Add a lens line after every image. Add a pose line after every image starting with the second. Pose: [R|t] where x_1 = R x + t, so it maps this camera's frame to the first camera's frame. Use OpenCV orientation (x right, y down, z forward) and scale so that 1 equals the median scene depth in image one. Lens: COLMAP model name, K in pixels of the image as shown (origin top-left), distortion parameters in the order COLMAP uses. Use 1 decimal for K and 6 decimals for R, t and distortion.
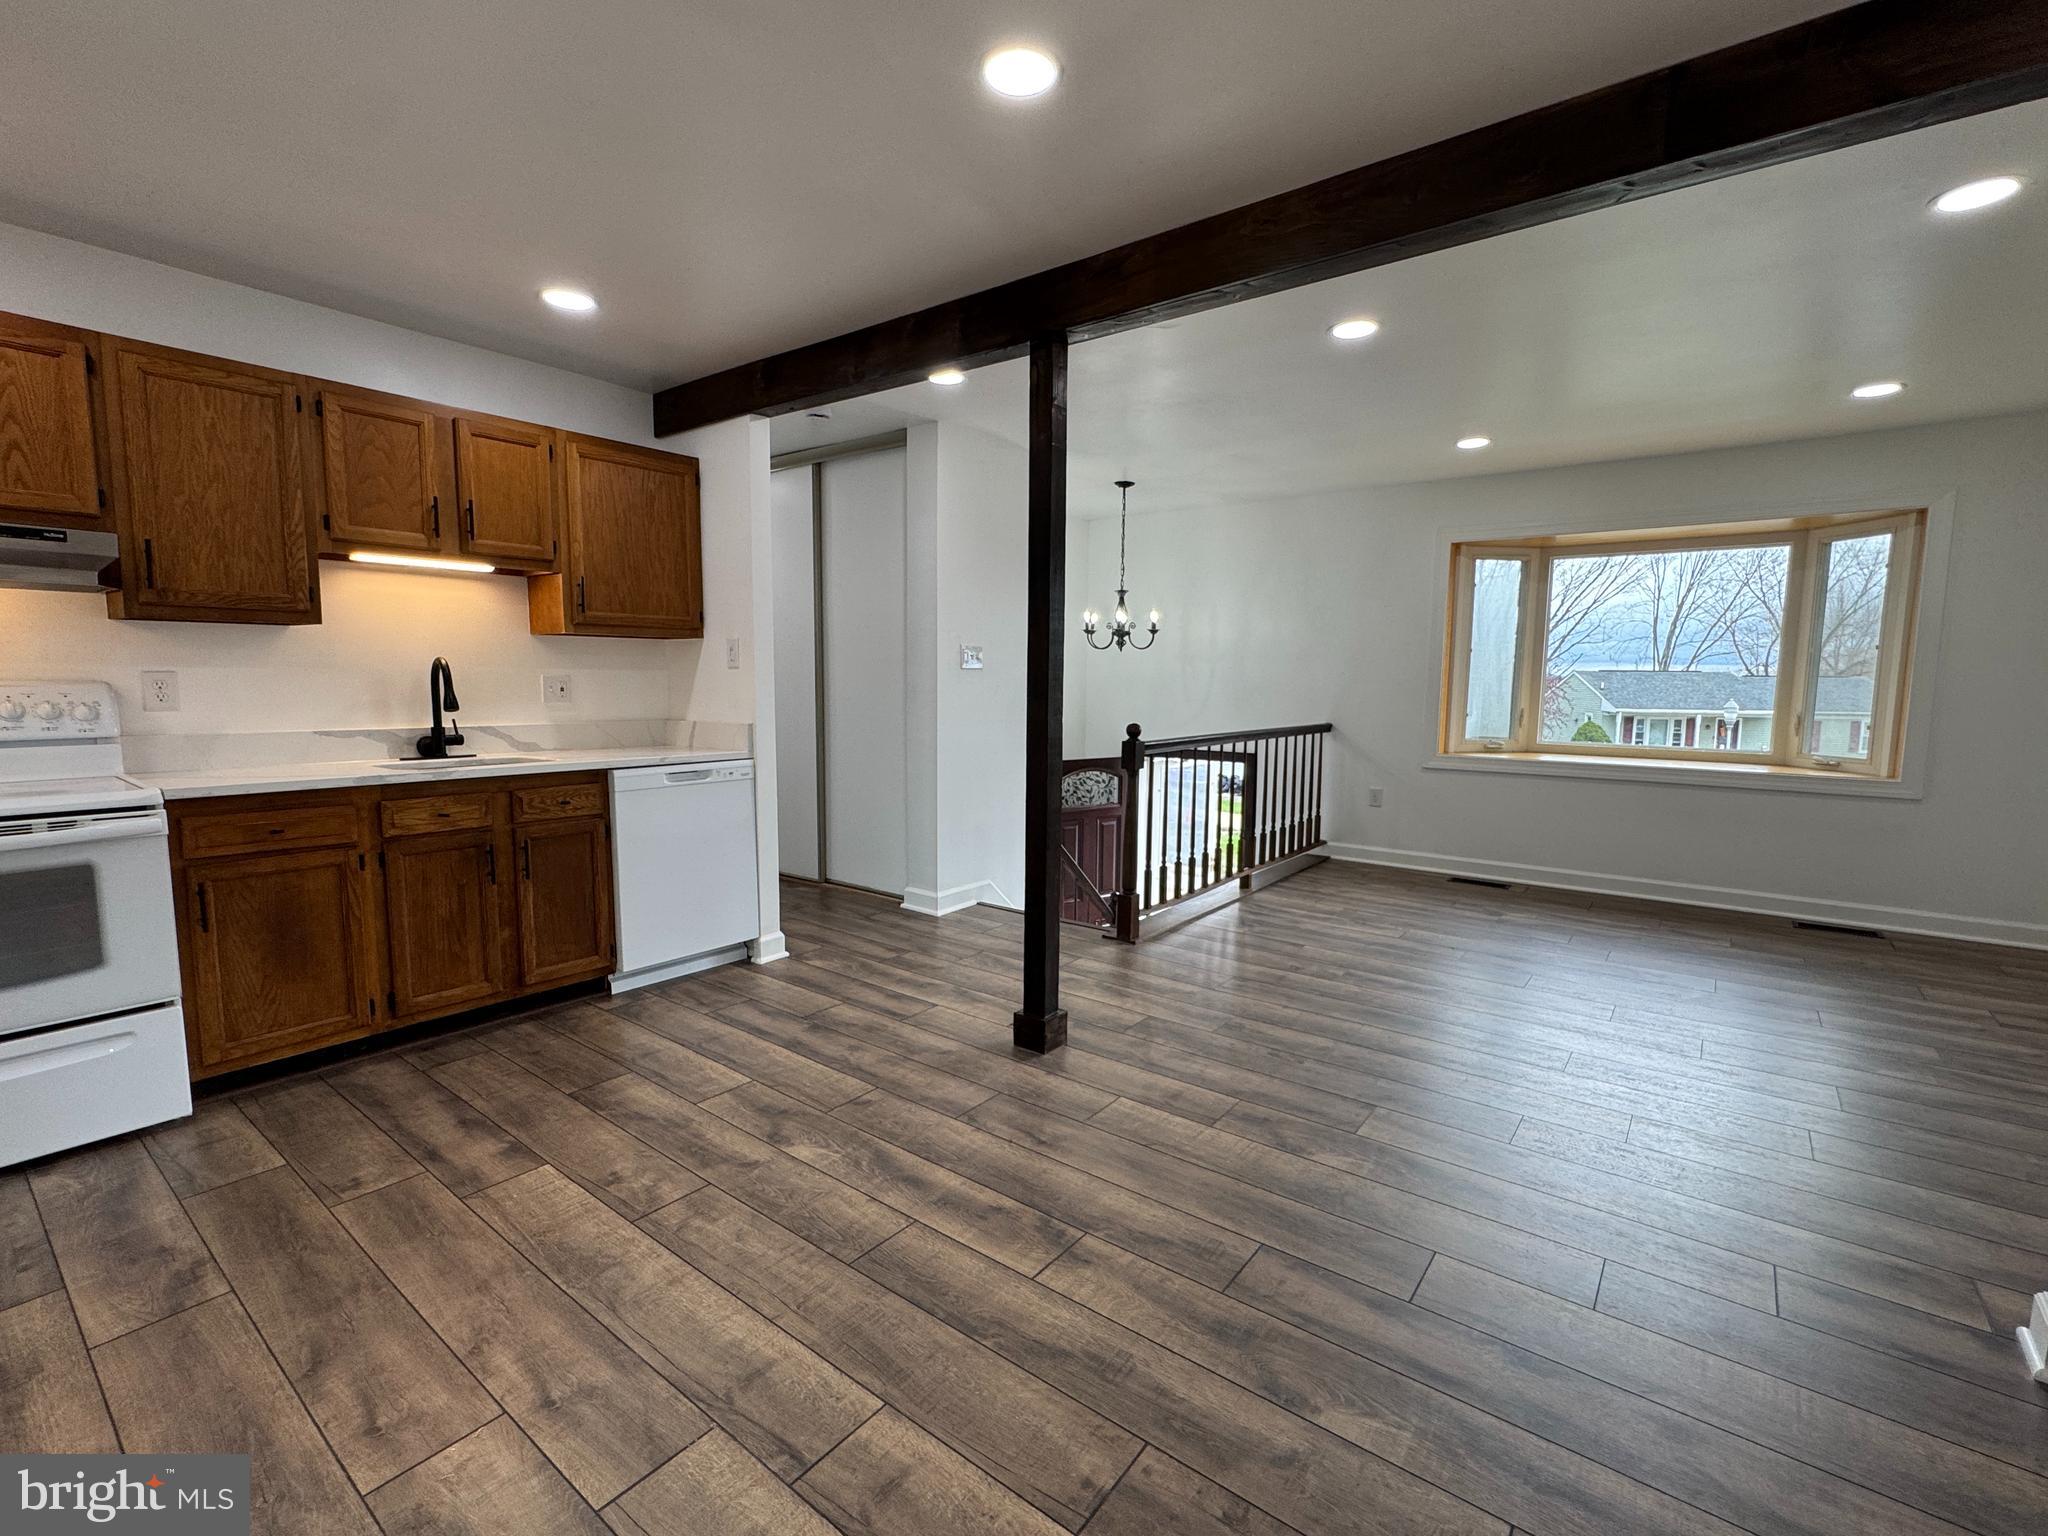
lens RADIAL K [[909.4, 0, 1024.0], [0, 909.4, 768.0], [0, 0, 1]] dist [-0.000025, -0.000209]
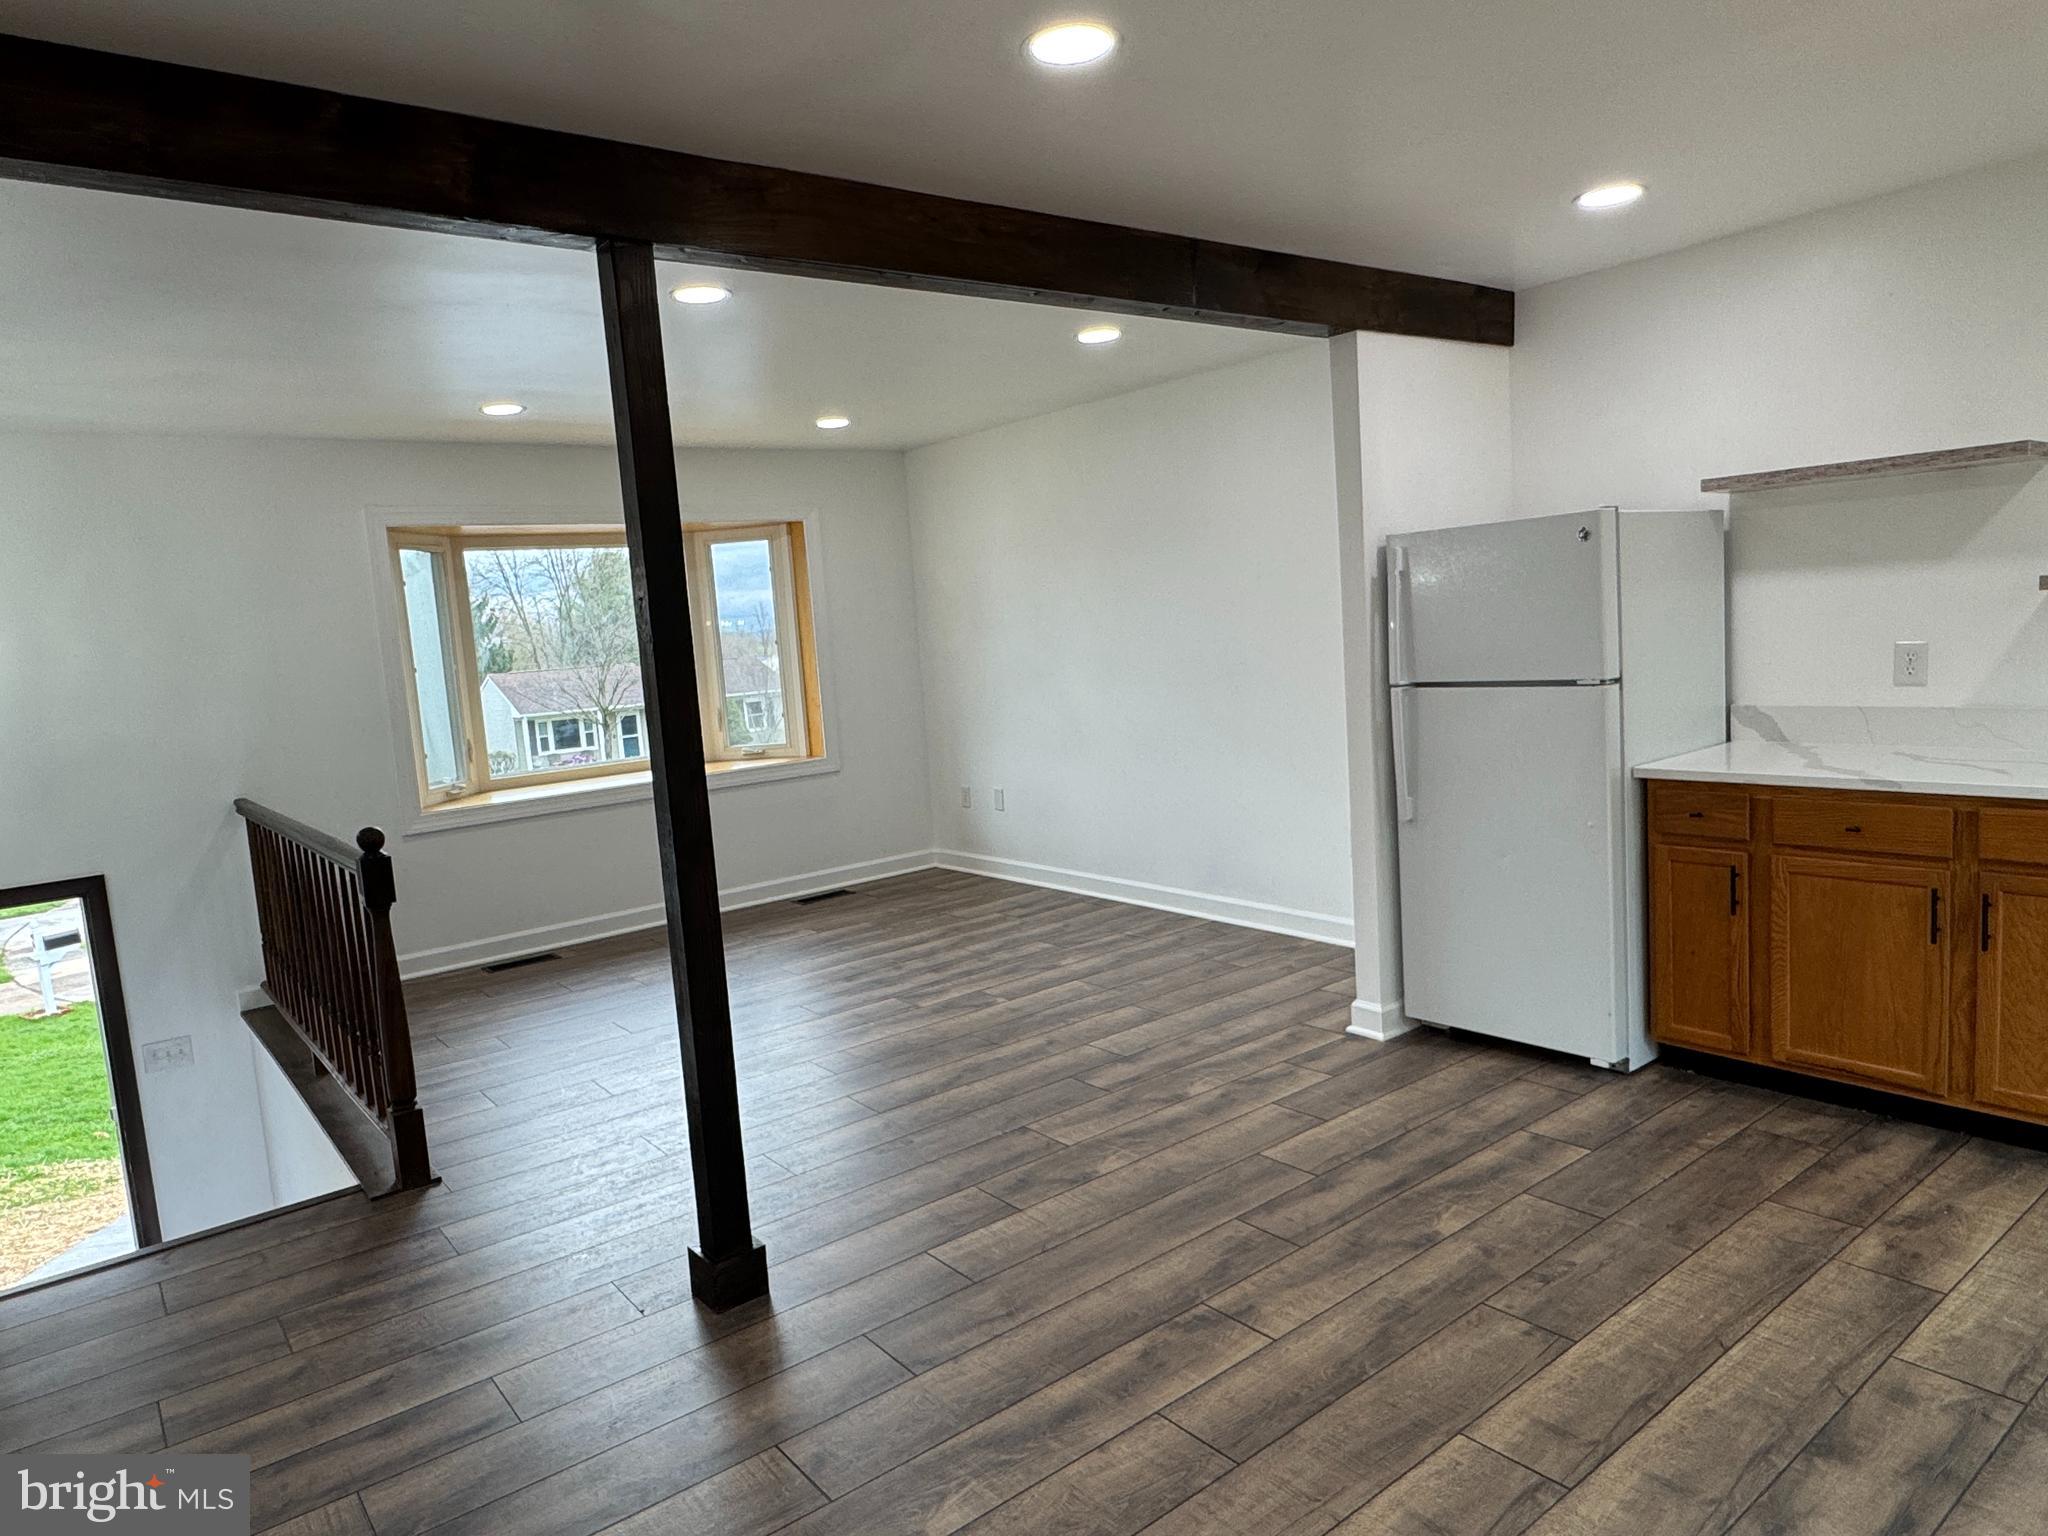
lens RADIAL K [[1287.8, 0, 1024.0], [0, 1287.8, 768.0], [0, 0, 1]] dist [-0.002944, -0.001255]
pose [[0.243991, -0.137052, 0.960044, -0.763534], [0.172396, 0.980325, 0.096133, -0.123518], [-0.954331, 0.142053, 0.262818, 0.484934]]
